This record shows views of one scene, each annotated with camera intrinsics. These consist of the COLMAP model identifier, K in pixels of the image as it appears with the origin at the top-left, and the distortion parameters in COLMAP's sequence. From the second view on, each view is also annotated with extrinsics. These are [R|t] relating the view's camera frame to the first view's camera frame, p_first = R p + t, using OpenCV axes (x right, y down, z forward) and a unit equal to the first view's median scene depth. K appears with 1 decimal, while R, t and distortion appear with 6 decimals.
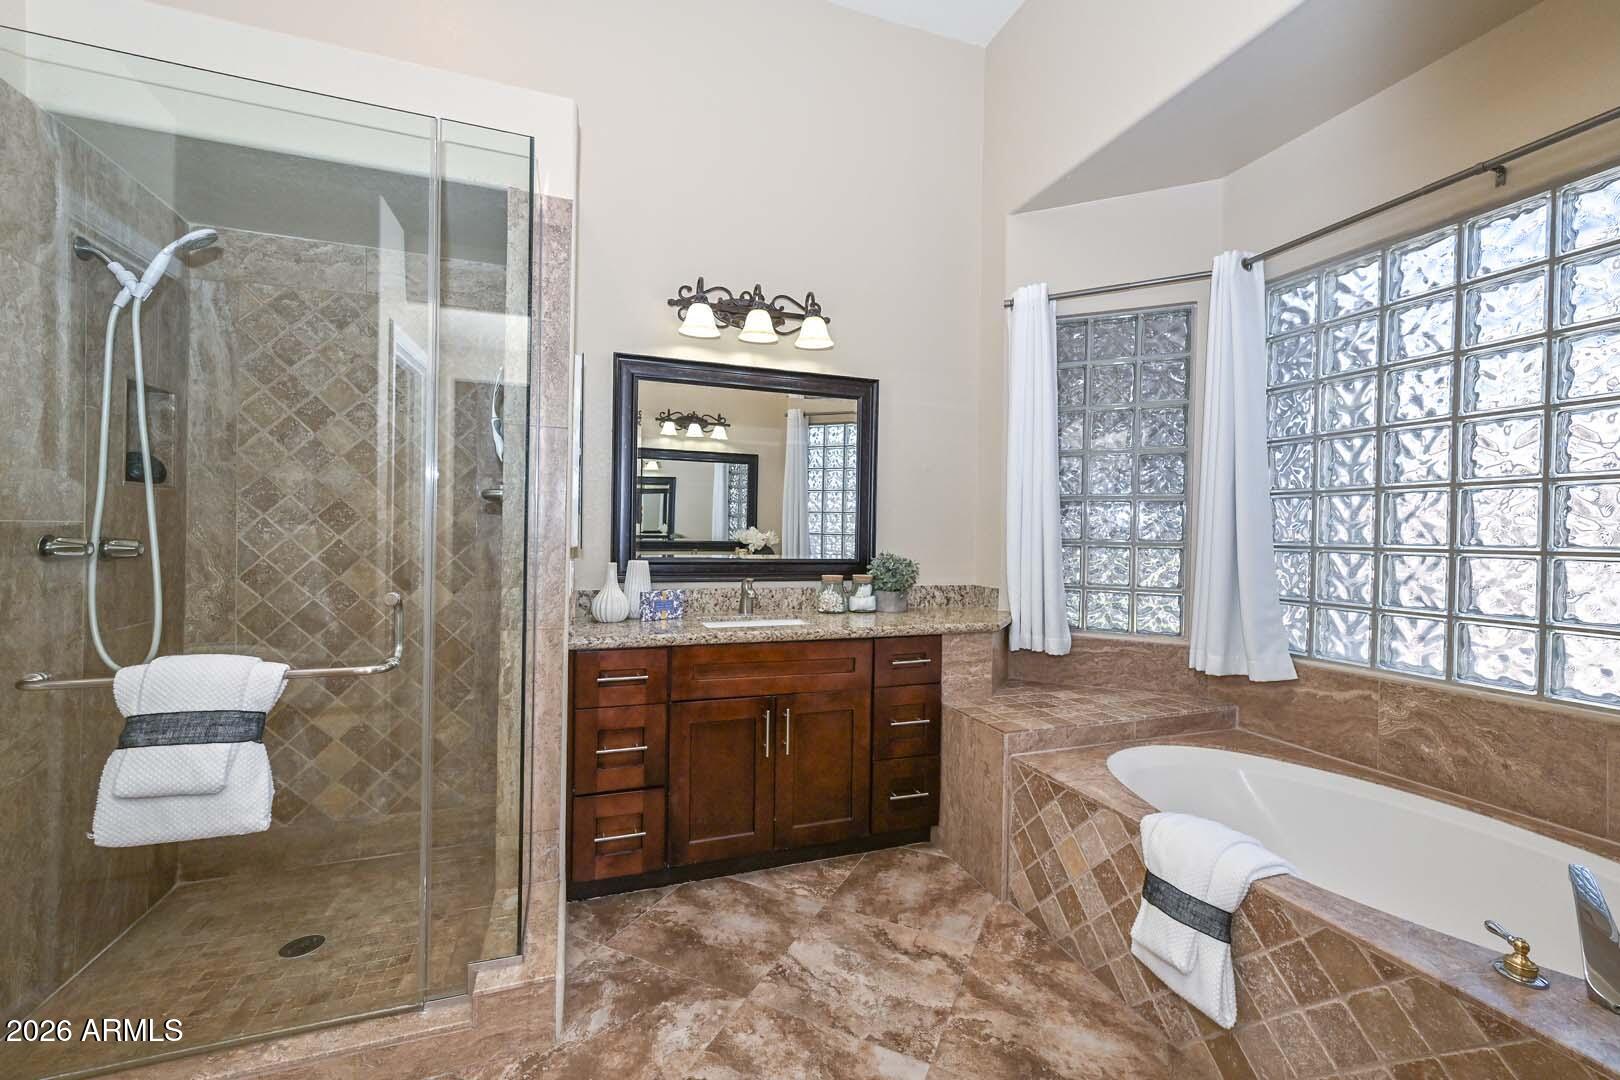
lens RADIAL K [[647.4, 0, 810.0], [0, 647.4, 540.0], [0, 0, 1]] dist [0.010401, 0.000084]
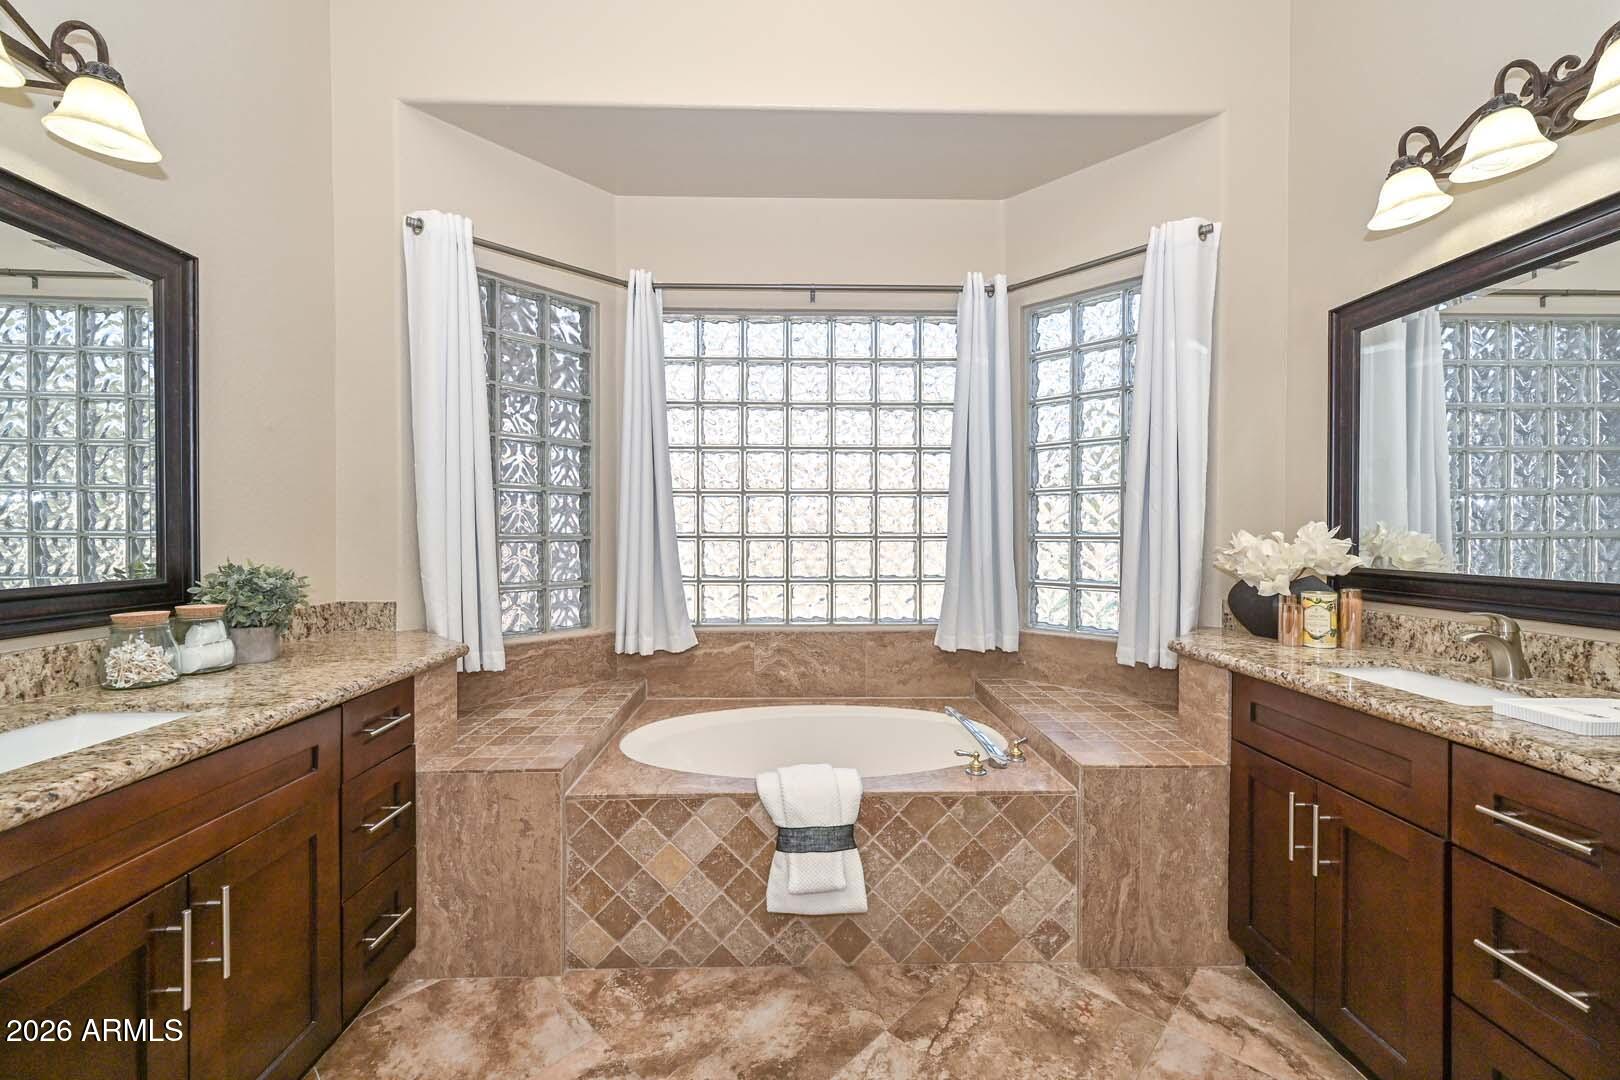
lens RADIAL K [[659.5, 0, 806.3], [0, 659.5, 540.7], [0, 0, 1]] dist [0.007067, 0.000239]
pose [[0.320830, -0.029556, 0.946676, -0.377421], [0.013954, 0.999552, 0.026478, -0.012115], [-0.947034, 0.004715, 0.321098, 0.424620]]
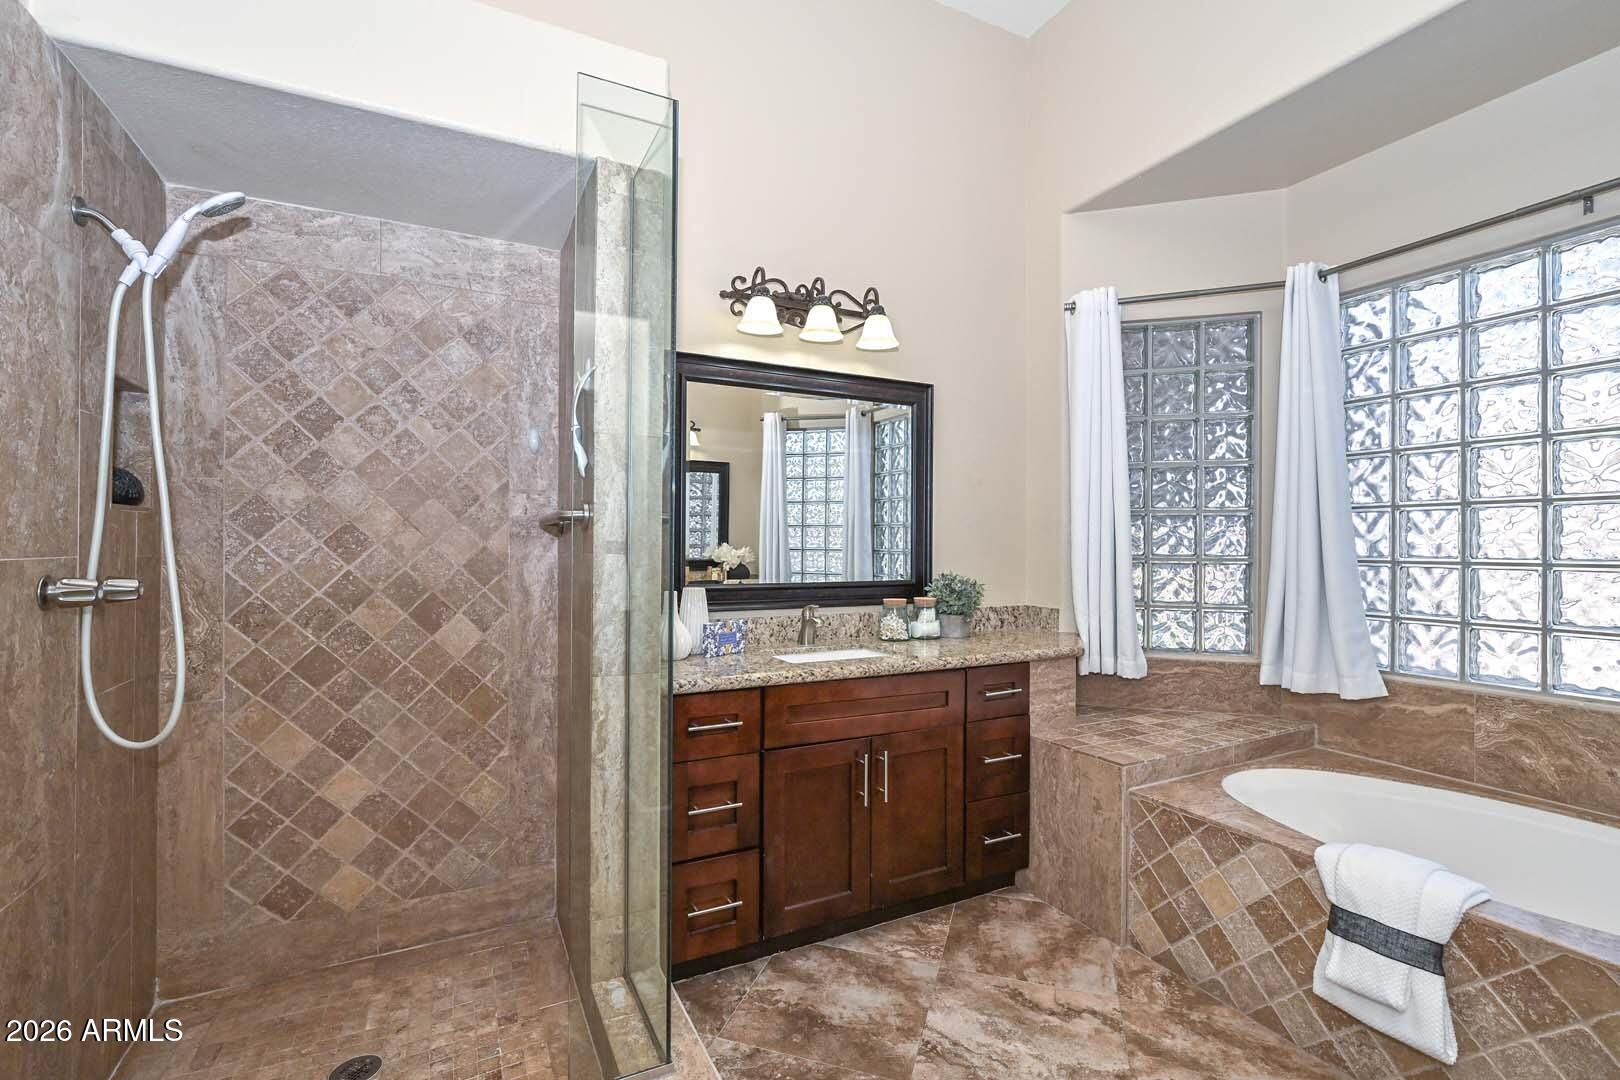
lens RADIAL K [[701.9, 0, 808.9], [0, 701.9, 546.6], [0, 0, 1]] dist [-0.004957, 0.000794]
pose [[0.992469, -0.012415, 0.121868, -0.261925], [0.013432, 0.999881, -0.007530, -0.016994], [-0.121761, 0.009110, 0.992518, 0.048592]]
